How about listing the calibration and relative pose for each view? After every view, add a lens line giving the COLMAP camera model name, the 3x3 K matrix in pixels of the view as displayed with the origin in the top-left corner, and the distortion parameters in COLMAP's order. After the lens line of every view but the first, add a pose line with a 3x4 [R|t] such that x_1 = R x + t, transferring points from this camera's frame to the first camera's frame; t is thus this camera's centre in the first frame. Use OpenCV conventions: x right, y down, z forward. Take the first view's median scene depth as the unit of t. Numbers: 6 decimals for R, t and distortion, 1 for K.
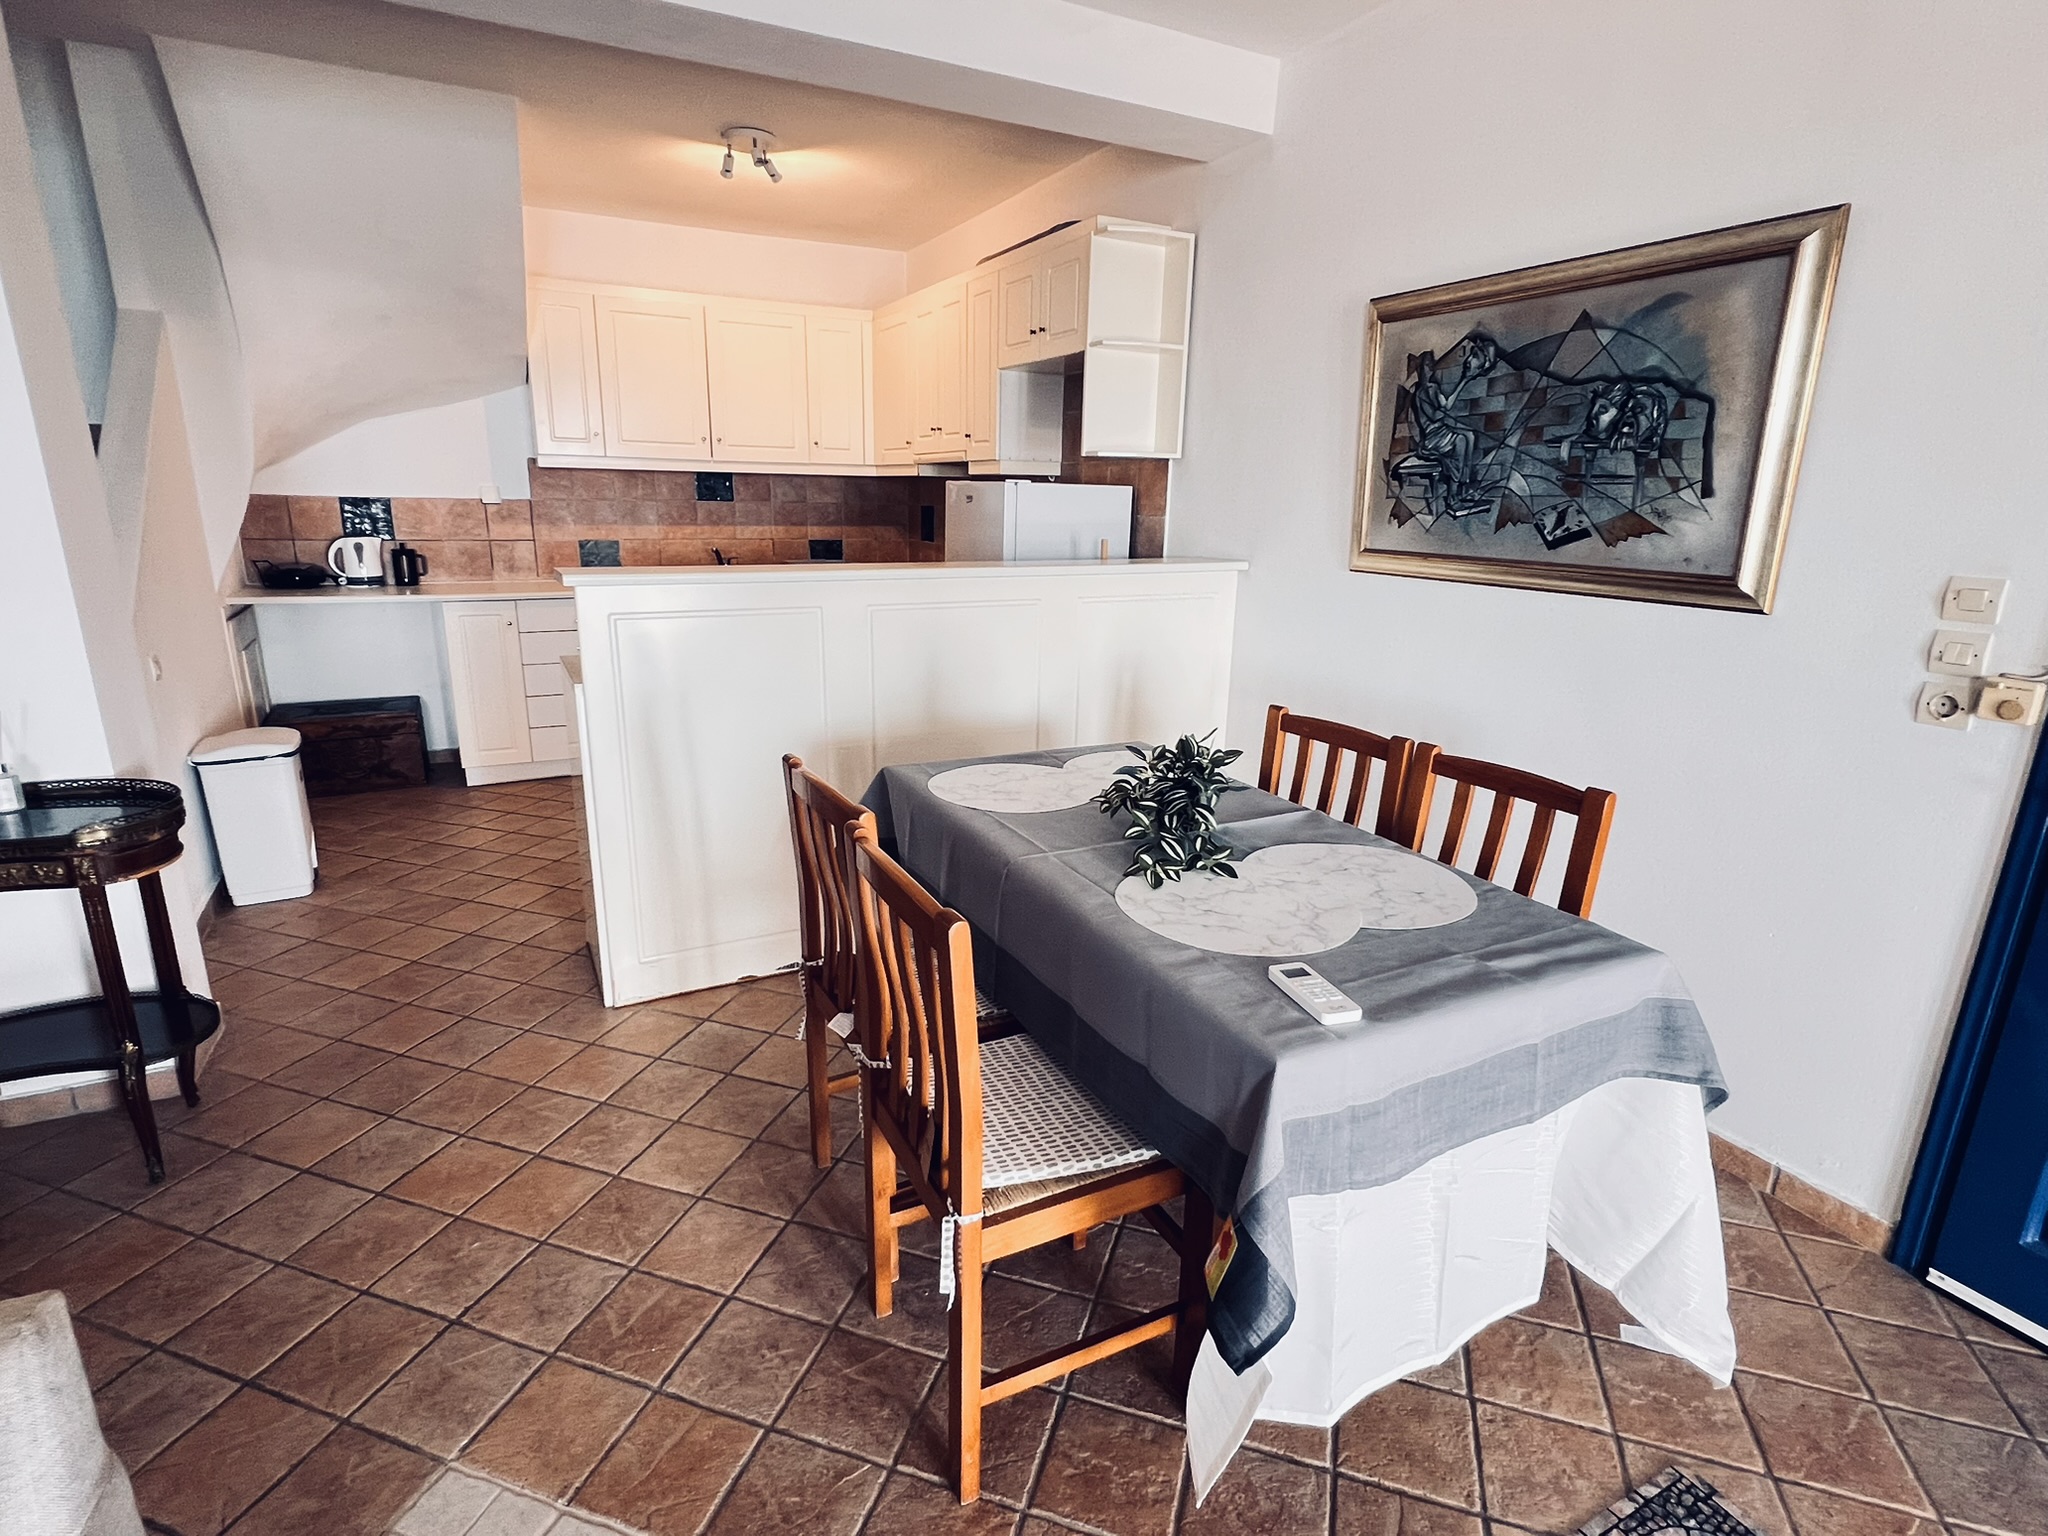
lens RADIAL K [[1015.8, 0, 1029.5], [0, 1015.8, 765.4], [0, 0, 1]] dist [0.000763, -0.000027]
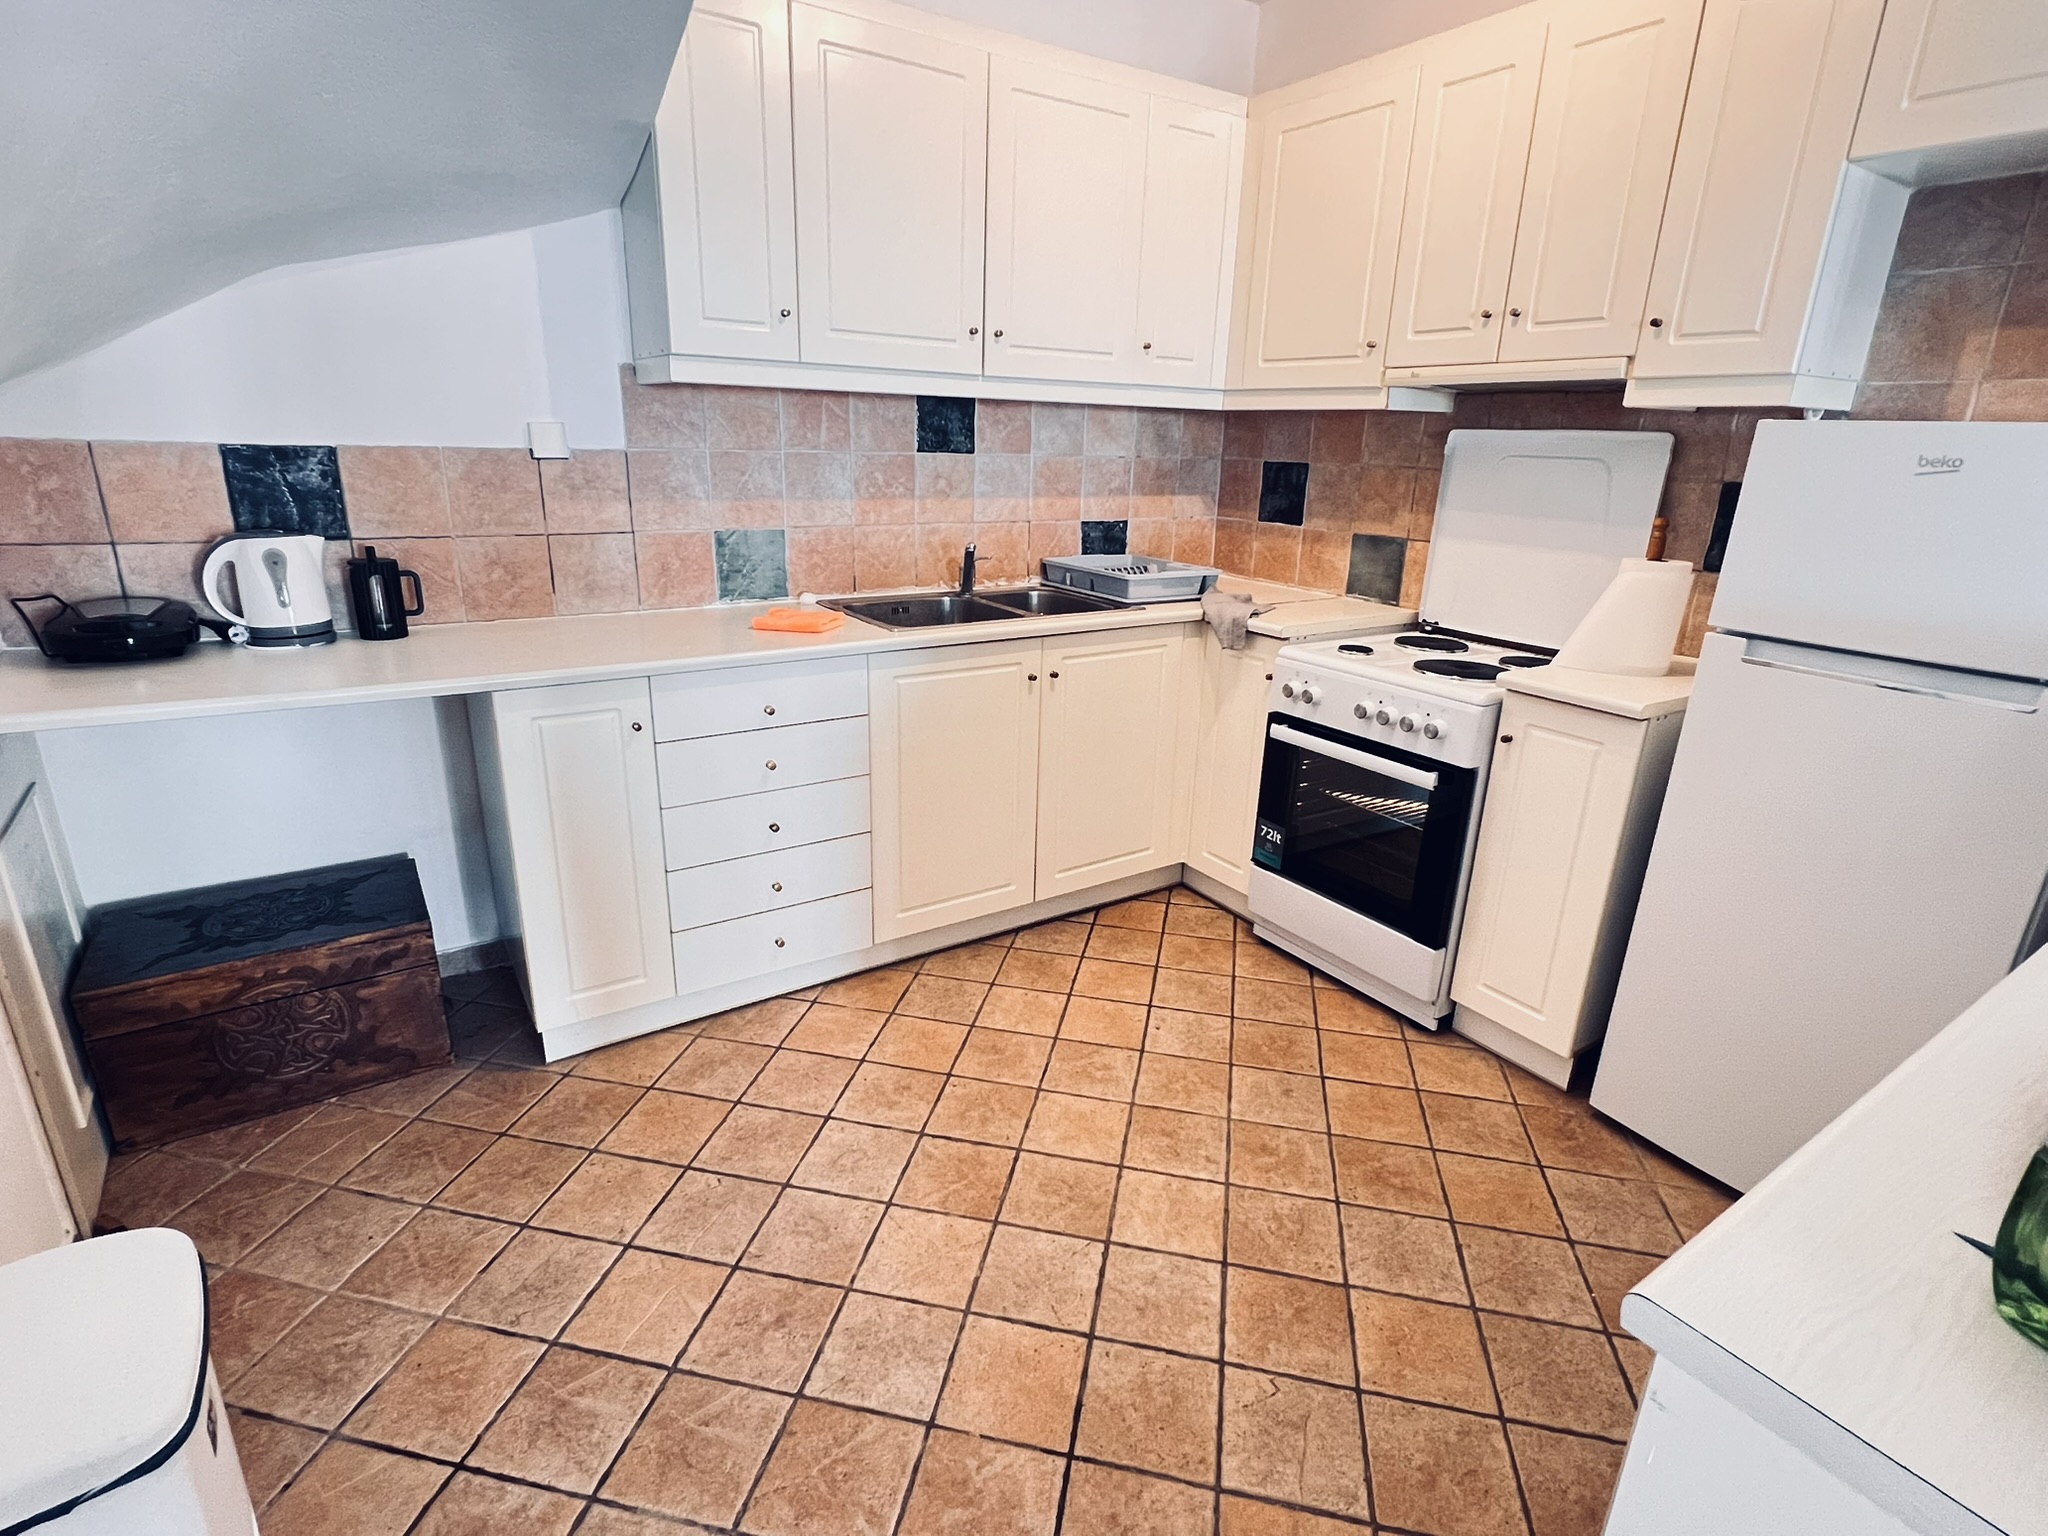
lens RADIAL K [[1015.8, 0, 1016.8], [0, 1015.8, 769.5], [0, 0, 1]] dist [0.000763, -0.000027]
pose [[0.994875, -0.024087, 0.098198, -0.370115], [0.018116, 0.997958, 0.061254, -0.139640], [-0.099473, -0.059161, 0.993280, 0.503954]]
